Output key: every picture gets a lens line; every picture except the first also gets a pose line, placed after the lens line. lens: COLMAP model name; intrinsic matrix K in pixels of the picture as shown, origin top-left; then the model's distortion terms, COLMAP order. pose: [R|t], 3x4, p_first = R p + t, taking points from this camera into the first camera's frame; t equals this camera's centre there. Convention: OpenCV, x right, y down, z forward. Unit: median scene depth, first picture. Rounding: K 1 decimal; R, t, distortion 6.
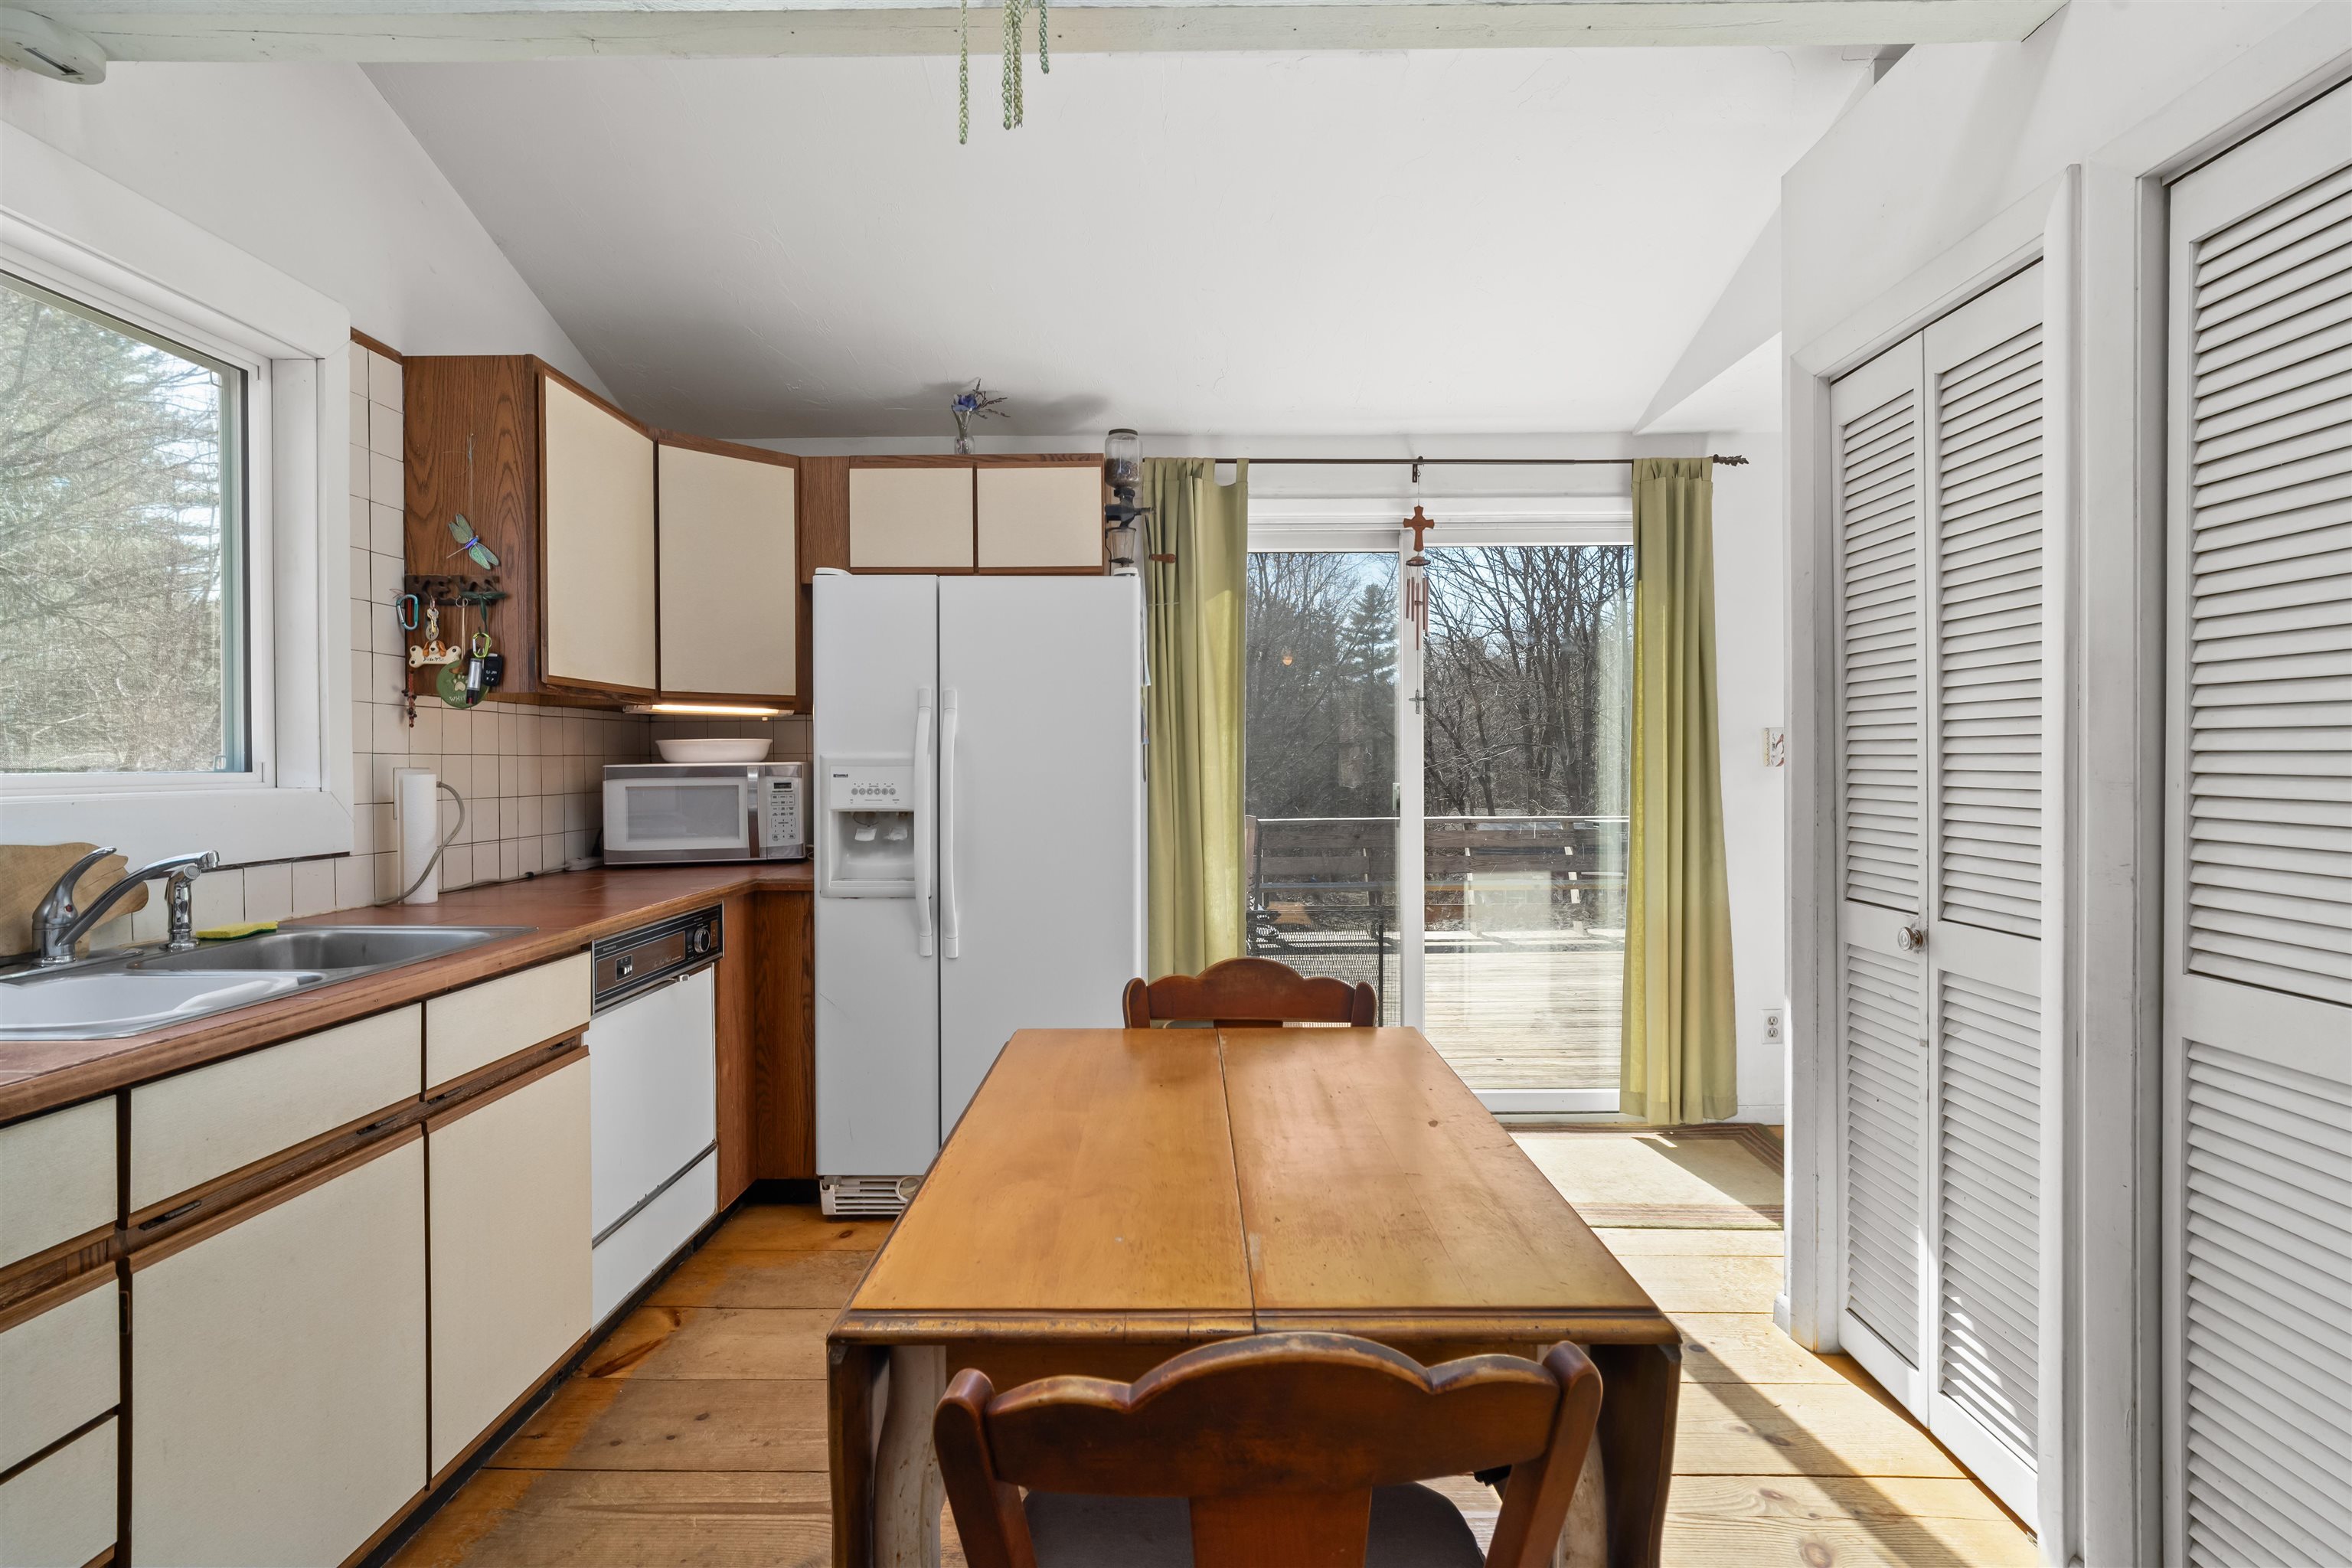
lens RADIAL K [[1125.8, 0, 1188.0], [0, 1125.8, 773.1], [0, 0, 1]] dist [-0.014594, 0.008202]
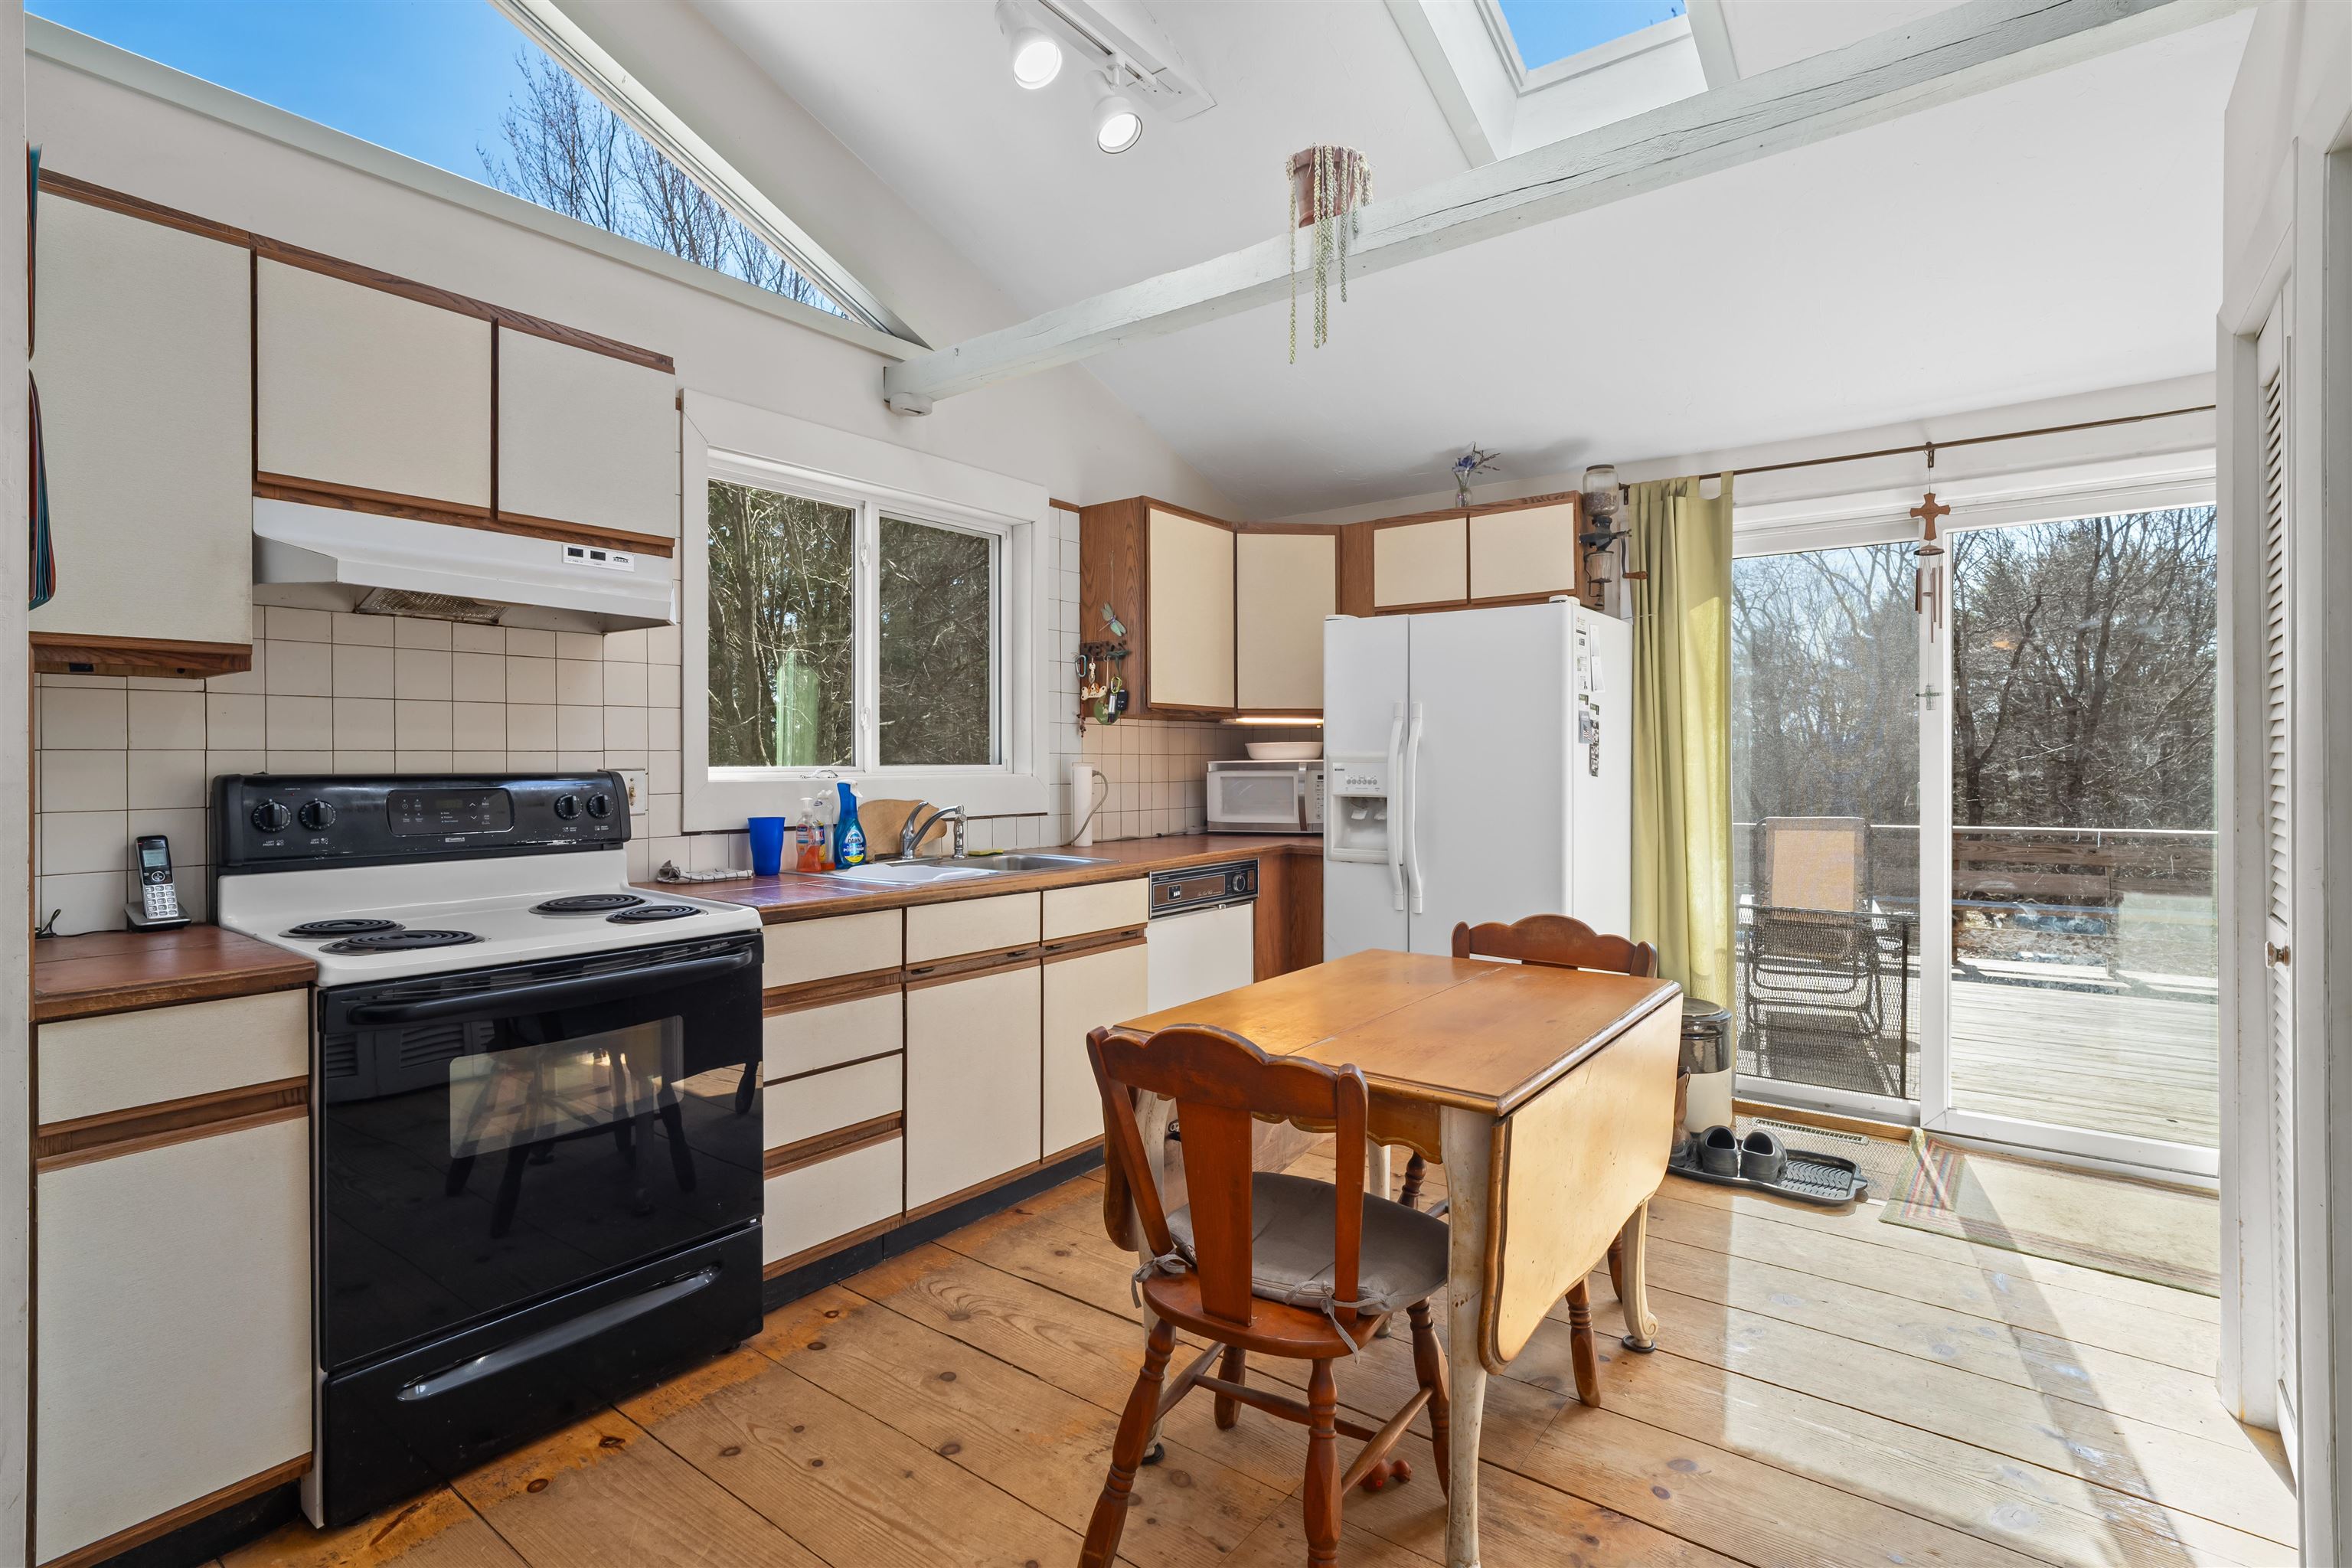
lens RADIAL K [[1125.8, 0, 1156.9], [0, 1125.8, 766.8], [0, 0, 1]] dist [-0.014594, 0.008202]
pose [[0.793557, 0.005696, -0.608469, 0.335807], [-0.007984, 0.999968, -0.001052, 0.001951], [0.608443, 0.005692, 0.793577, -0.195318]]
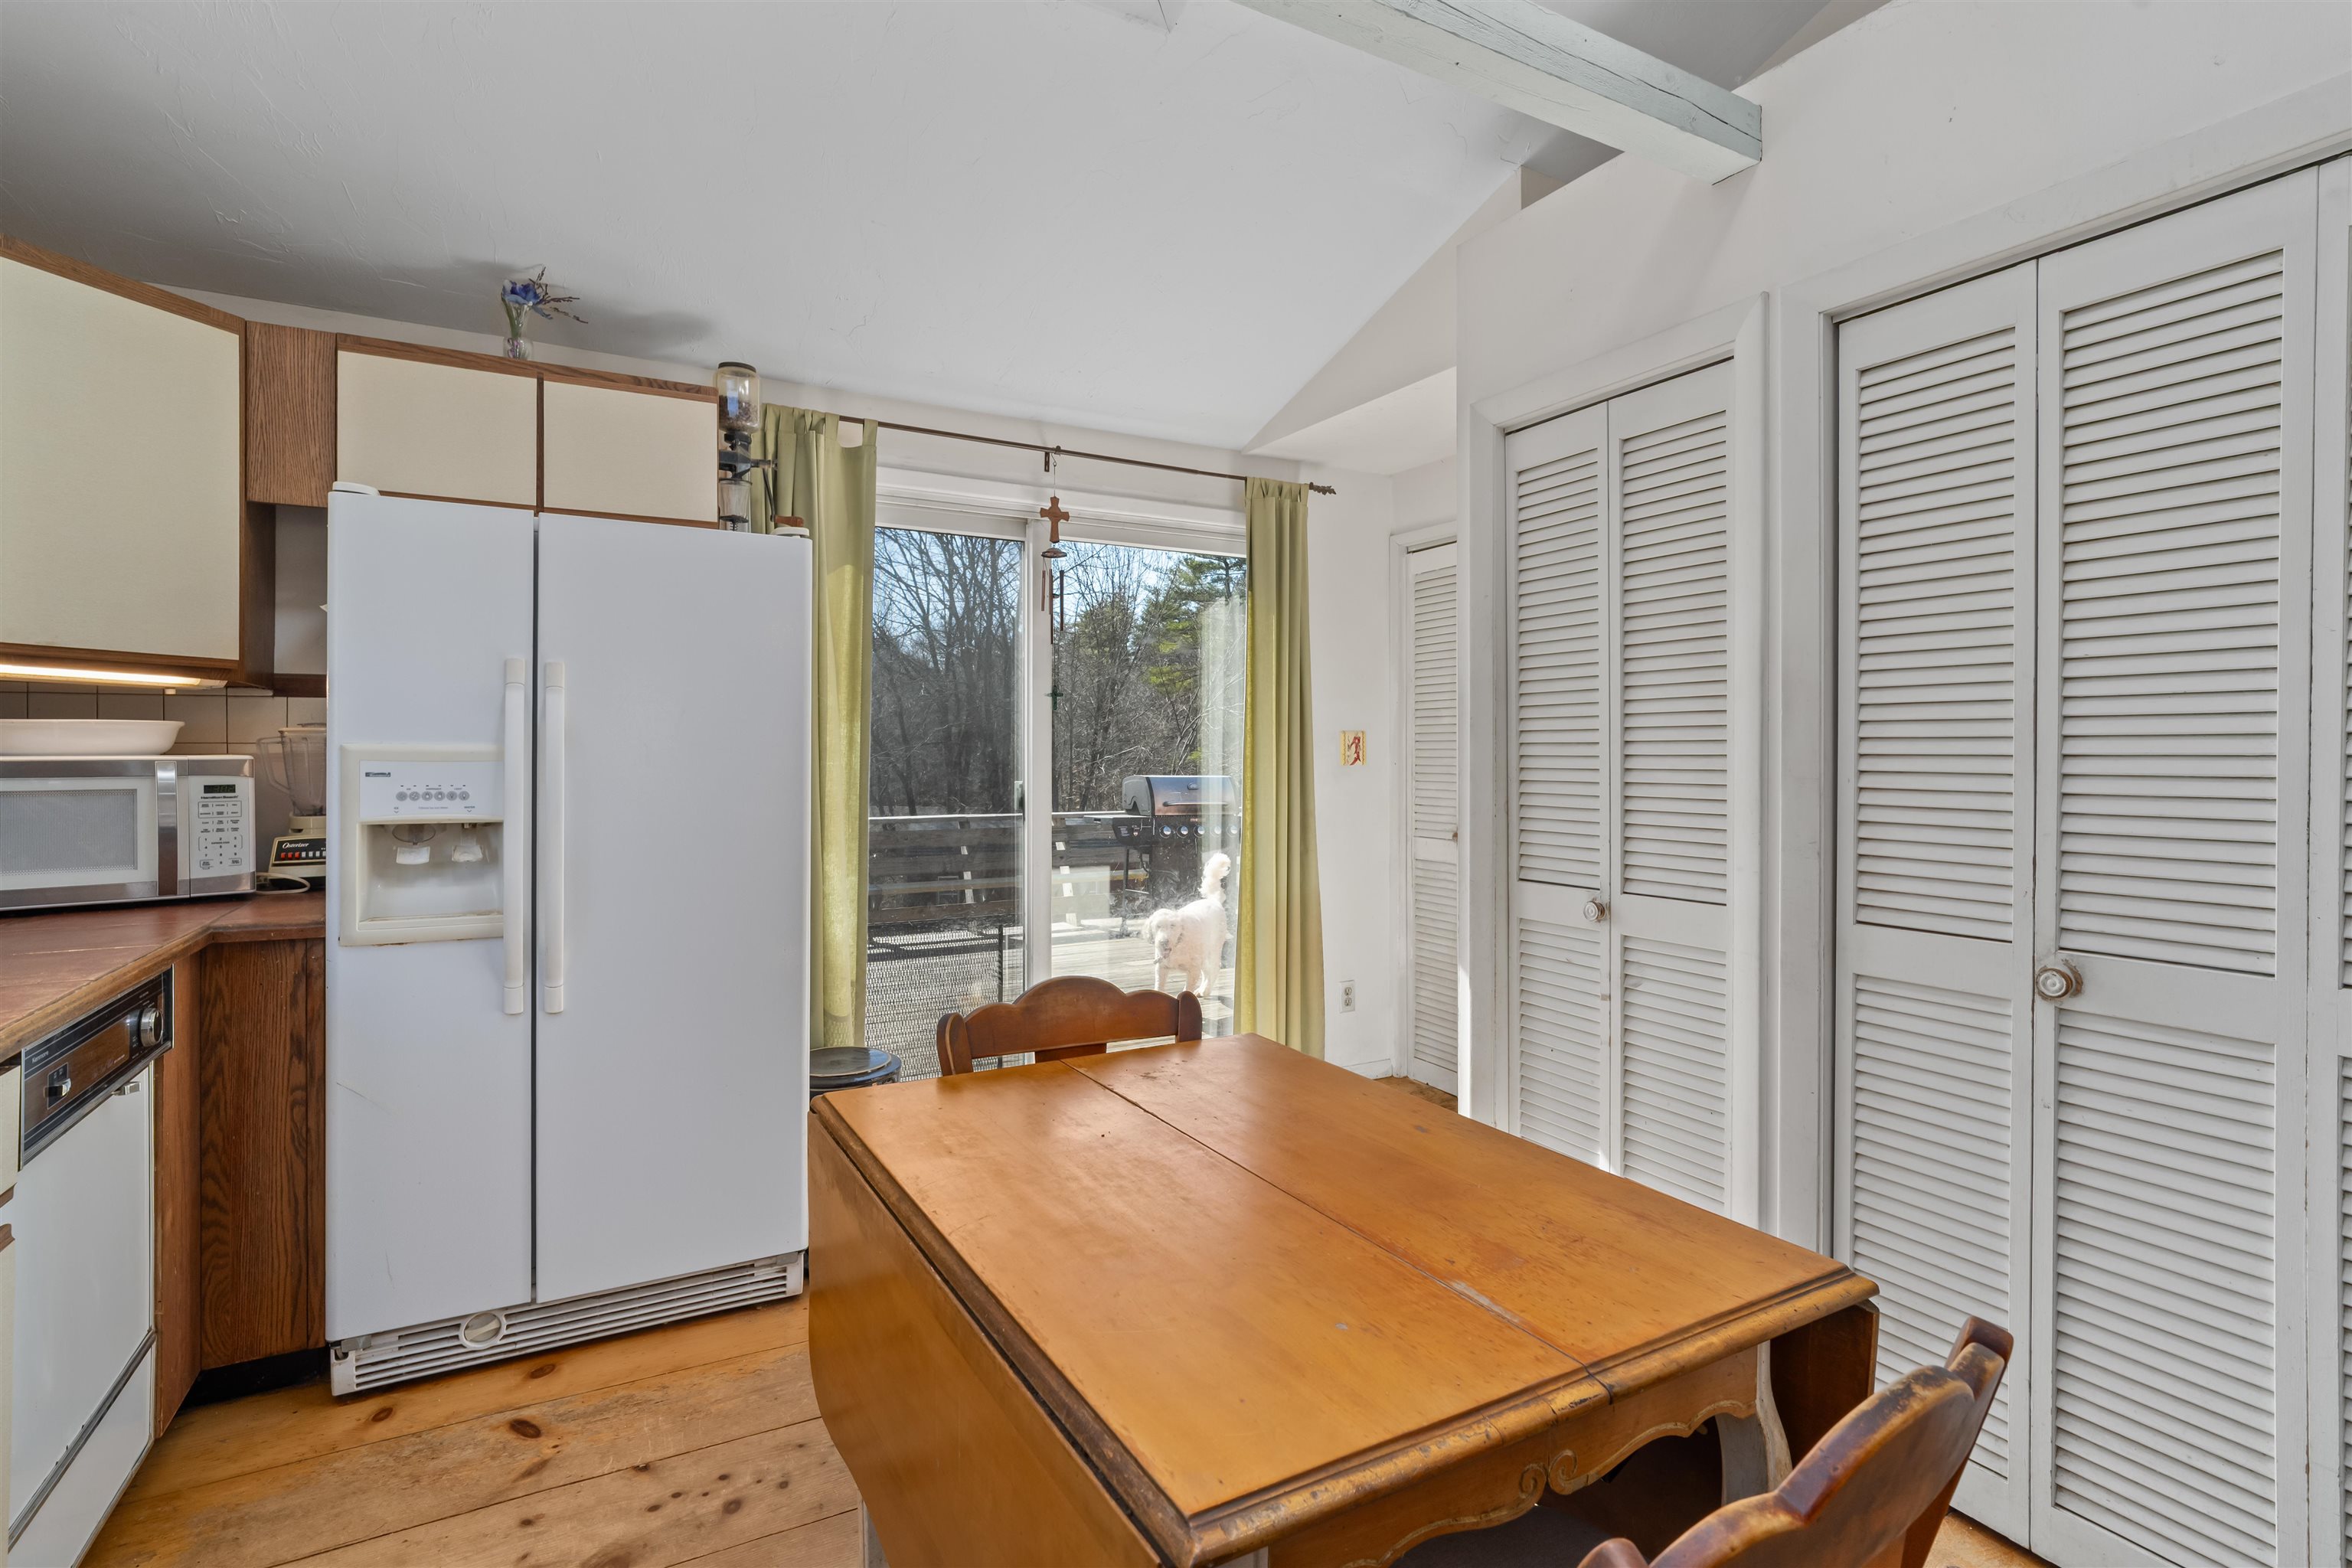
lens RADIAL K [[1125.8, 0, 1204.7], [0, 1125.8, 761.7], [0, 0, 1]] dist [-0.014594, 0.008202]
pose [[0.866195, 0.004109, 0.499689, -0.212336], [-0.000025, 0.999967, -0.008181, -0.000100], [-0.499706, 0.007074, 0.866166, 0.119100]]
